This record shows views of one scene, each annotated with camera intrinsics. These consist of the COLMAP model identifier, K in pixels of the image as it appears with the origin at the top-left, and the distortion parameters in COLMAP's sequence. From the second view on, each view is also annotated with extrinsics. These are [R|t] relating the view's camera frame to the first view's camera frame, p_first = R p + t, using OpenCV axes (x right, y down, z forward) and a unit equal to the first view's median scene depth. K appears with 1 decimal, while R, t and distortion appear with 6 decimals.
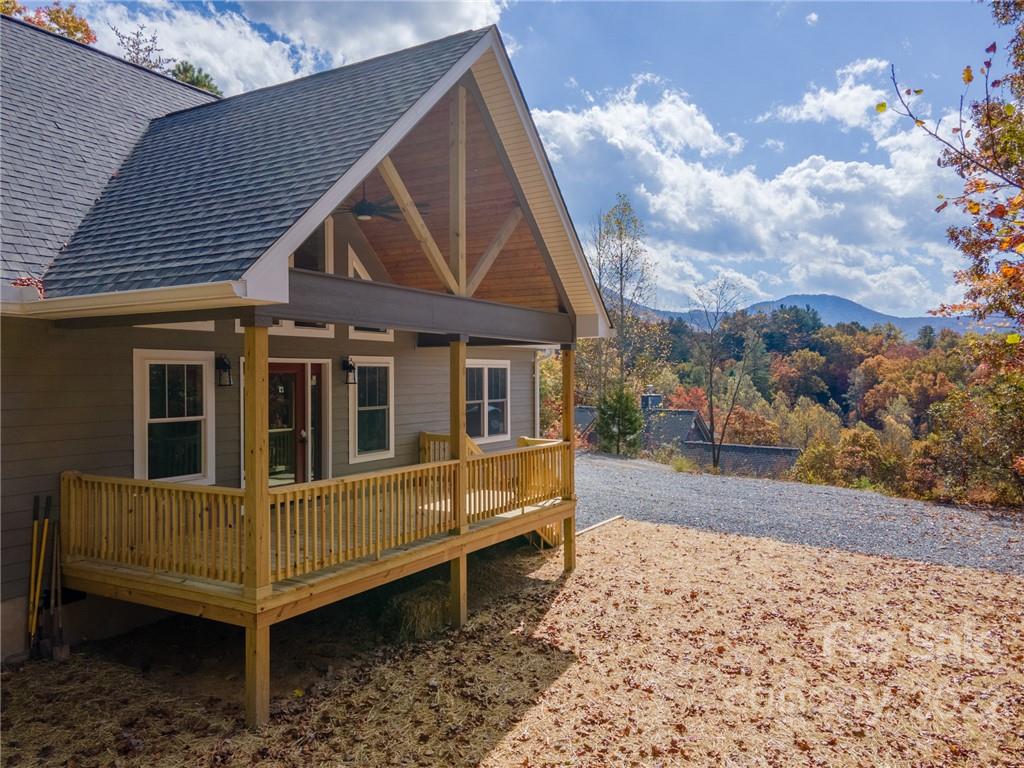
lens RADIAL K [[748.2, 0, 510.0], [0, 748.2, 380.7], [0, 0, 1]] dist [0.039110, 0.011766]
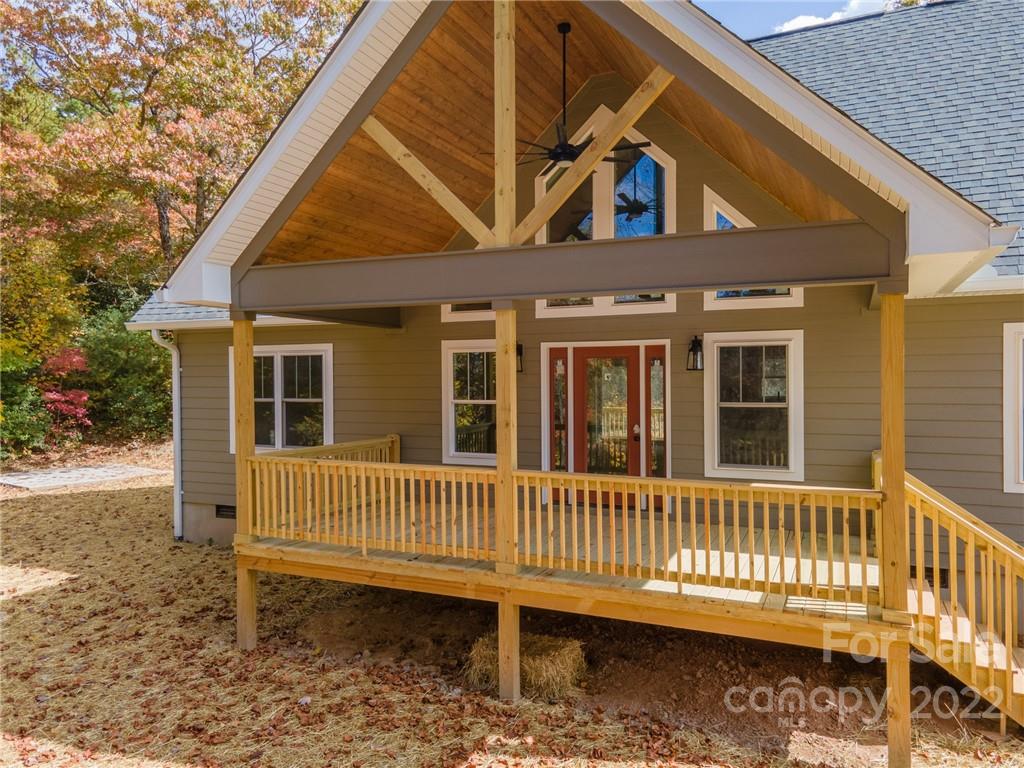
lens RADIAL K [[748.2, 0, 510.0], [0, 748.2, 380.7], [0, 0, 1]] dist [0.039110, 0.011766]
pose [[0.232835, 0.025507, -0.972182, 0.525644], [0.004500, 0.999617, 0.027305, -0.007591], [0.972506, -0.010733, 0.232631, 0.684960]]
